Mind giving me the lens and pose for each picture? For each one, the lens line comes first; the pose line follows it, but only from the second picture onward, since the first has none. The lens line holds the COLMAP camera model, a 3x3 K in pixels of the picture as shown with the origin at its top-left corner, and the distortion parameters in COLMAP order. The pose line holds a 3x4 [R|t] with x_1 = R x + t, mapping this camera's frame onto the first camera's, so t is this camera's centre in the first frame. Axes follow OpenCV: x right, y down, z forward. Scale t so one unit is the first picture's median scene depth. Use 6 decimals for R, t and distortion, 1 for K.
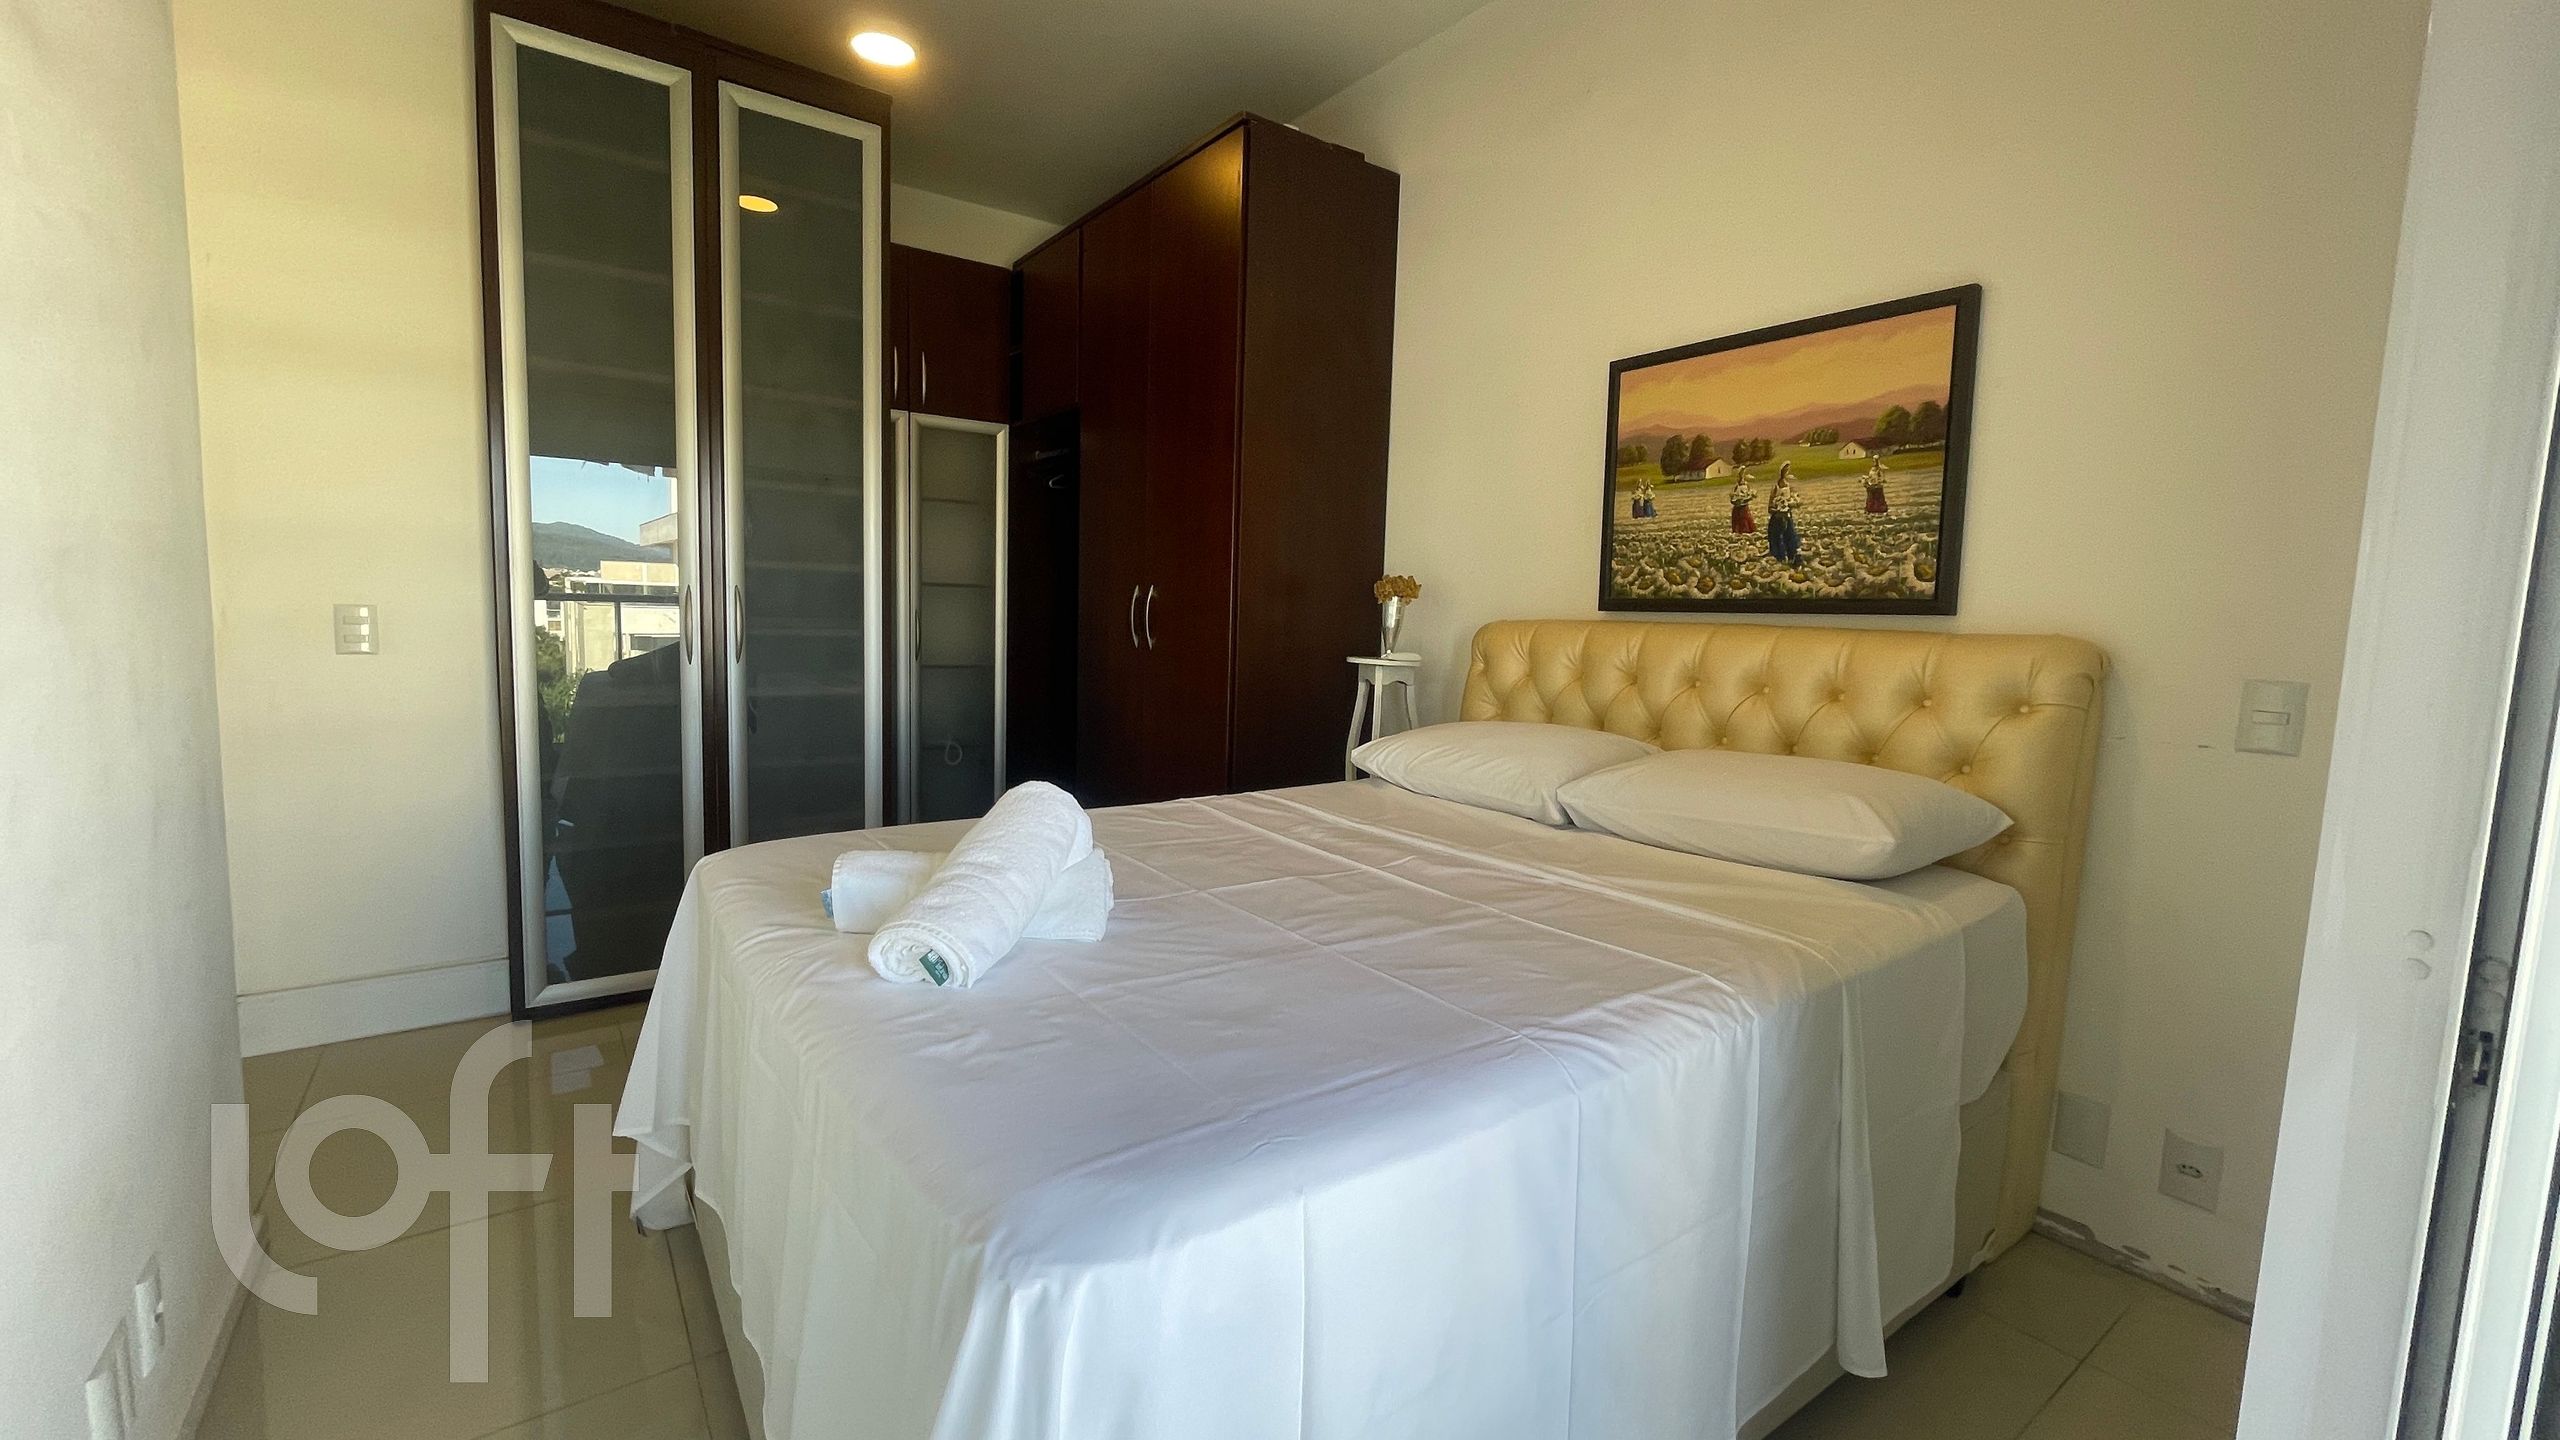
lens RADIAL K [[1031.8, 0, 1271.2], [0, 1031.8, 710.8], [0, 0, 1]] dist [-0.003677, -0.000406]
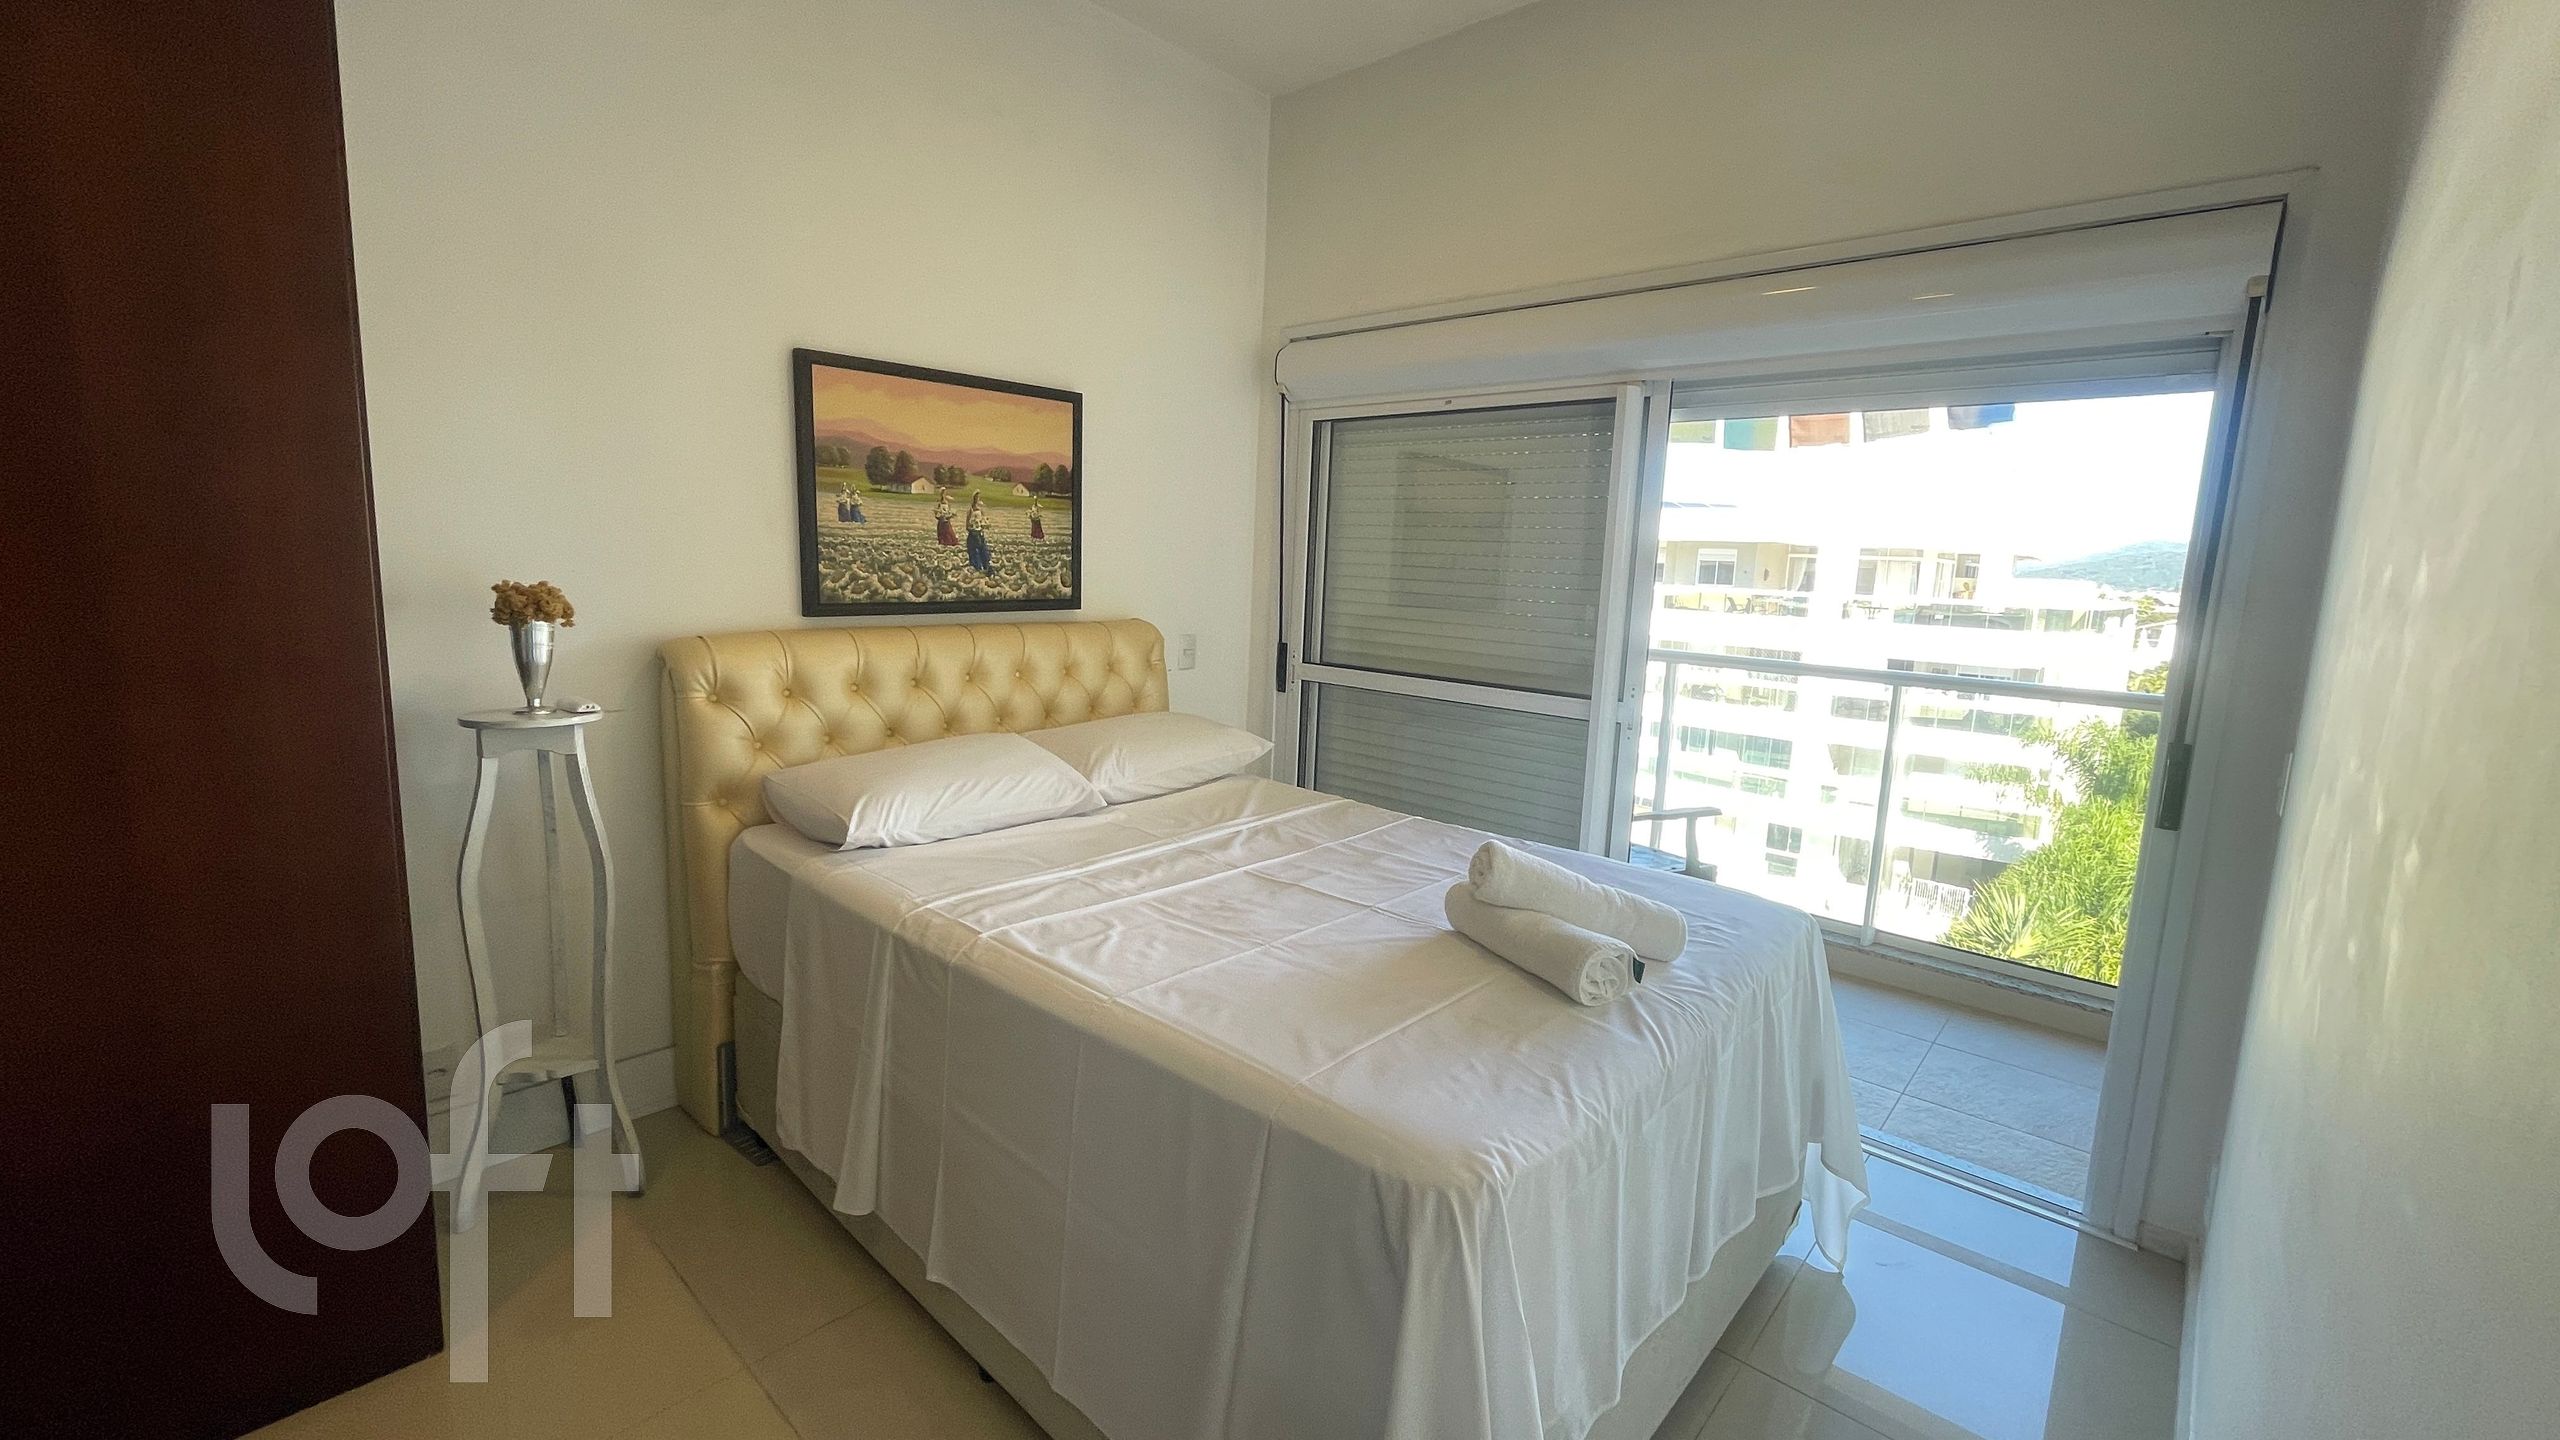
lens RADIAL K [[1031.8, 0, 1274.1], [0, 1031.8, 714.7], [0, 0, 1]] dist [-0.003677, -0.000406]
pose [[-0.207081, -0.186113, 0.960458, -0.781106], [0.055289, 0.977943, 0.201422, -0.199503], [-0.976760, 0.094813, -0.192224, 0.879572]]
